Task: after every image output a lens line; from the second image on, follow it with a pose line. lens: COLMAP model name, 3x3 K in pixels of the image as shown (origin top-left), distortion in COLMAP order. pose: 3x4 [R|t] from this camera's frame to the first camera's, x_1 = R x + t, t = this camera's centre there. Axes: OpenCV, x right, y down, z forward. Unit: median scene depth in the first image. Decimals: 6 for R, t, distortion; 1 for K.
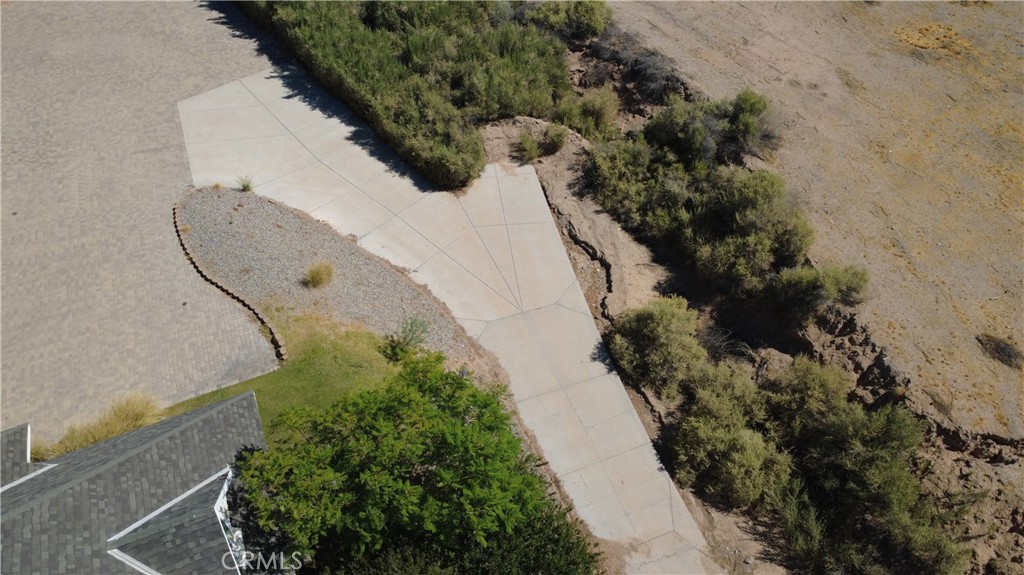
lens RADIAL K [[742.6, 0, 512.7], [0, 742.6, 287.7], [0, 0, 1]] dist [-0.000583, 0.004879]
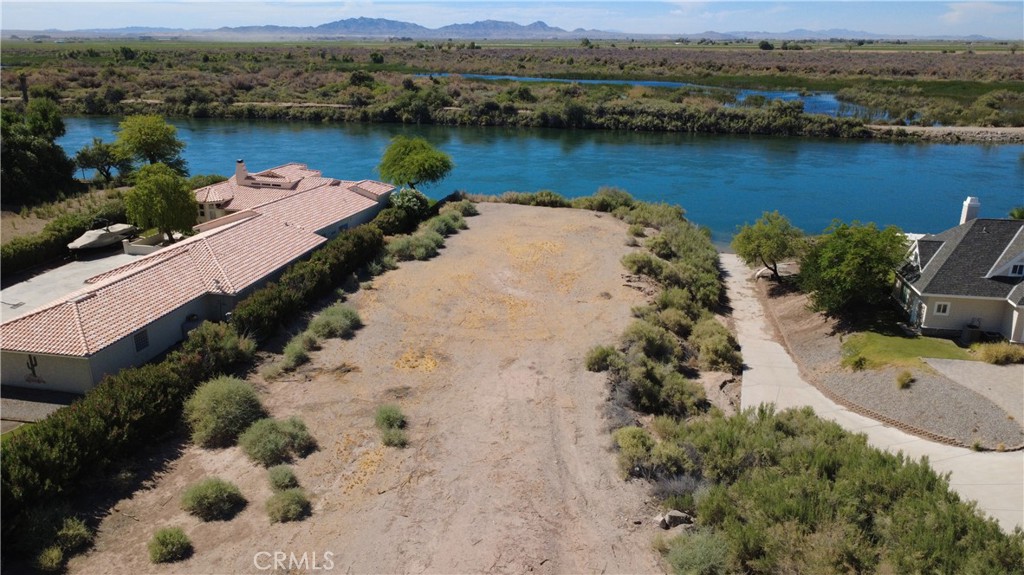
lens RADIAL K [[742.6, 0, 512.7], [0, 742.6, 287.7], [0, 0, 1]] dist [-0.000583, 0.004879]
pose [[-0.842888, -0.151889, 0.516207, -0.316517], [0.417044, 0.421803, 0.805081, -1.704254], [-0.340021, 0.893875, -0.292188, 1.464948]]
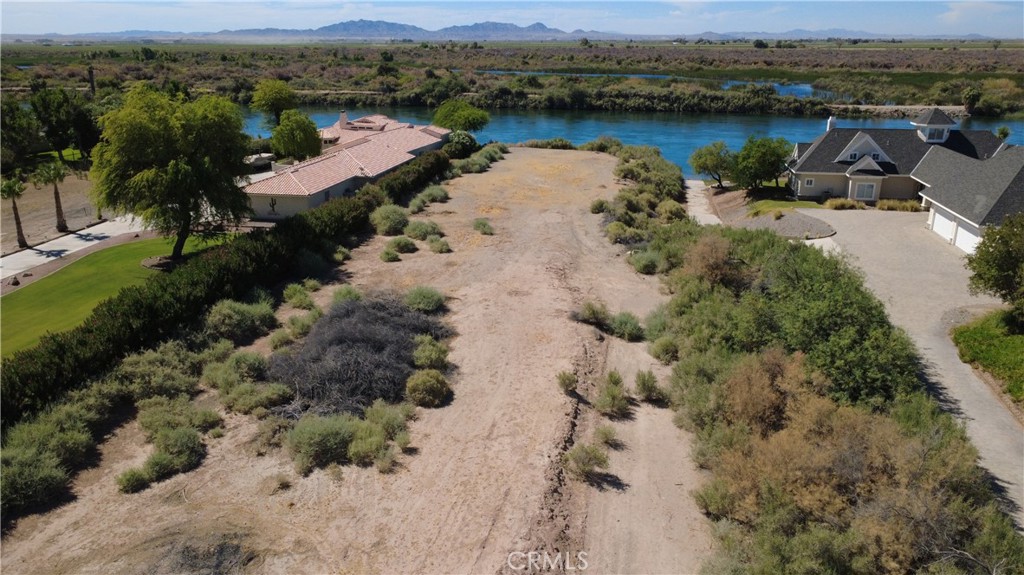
lens RADIAL K [[742.6, 0, 512.7], [0, 742.6, 287.7], [0, 0, 1]] dist [-0.000583, 0.004879]
pose [[-0.843445, -0.146352, 0.516897, -0.847007], [0.419657, 0.421211, 0.804033, -2.449468], [-0.335395, 0.895077, -0.293850, 2.234898]]
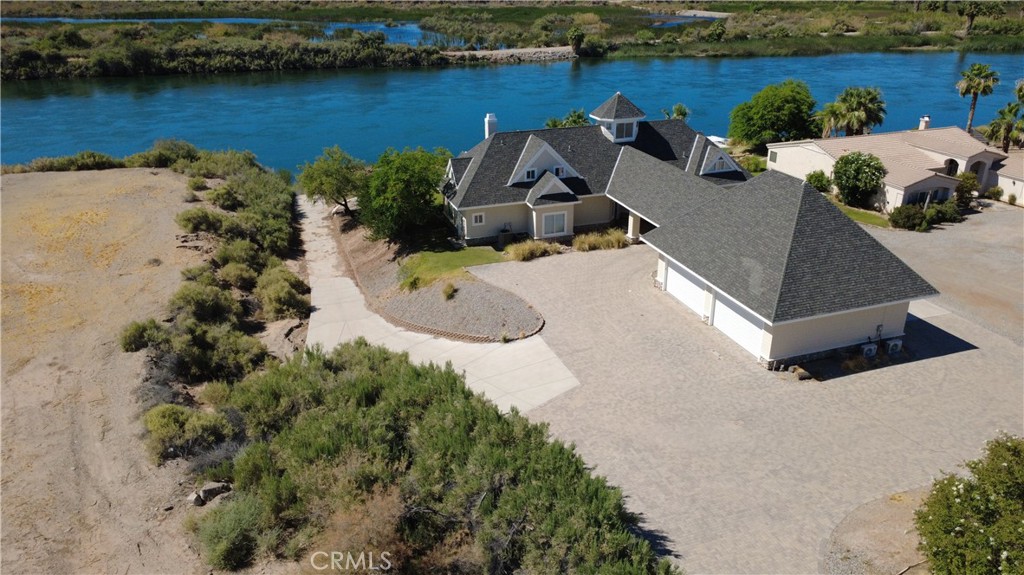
lens RADIAL K [[742.6, 0, 512.7], [0, 742.6, 287.7], [0, 0, 1]] dist [-0.000583, 0.004879]
pose [[-0.997336, 0.001947, 0.072919, -0.501415], [0.070046, 0.304570, 0.949911, -1.610817], [-0.020359, 0.952488, -0.303895, 1.401572]]
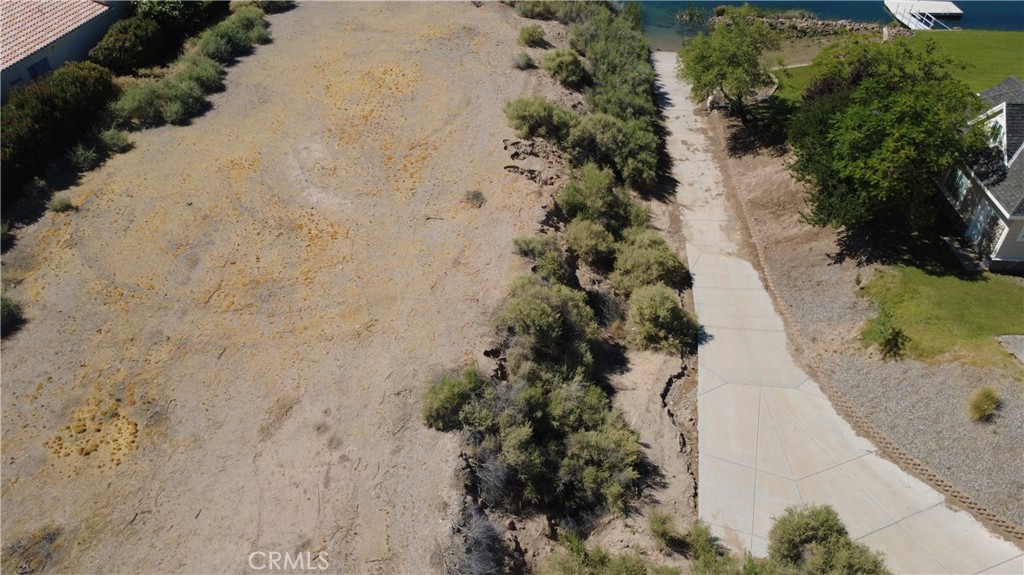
lens RADIAL K [[742.6, 0, 512.7], [0, 742.6, 287.7], [0, 0, 1]] dist [-0.000583, 0.004879]
pose [[-0.900750, -0.256661, 0.350392, -0.002352], [0.341937, 0.078406, 0.936446, -1.053979], [-0.267822, 0.963316, 0.017137, 0.900881]]
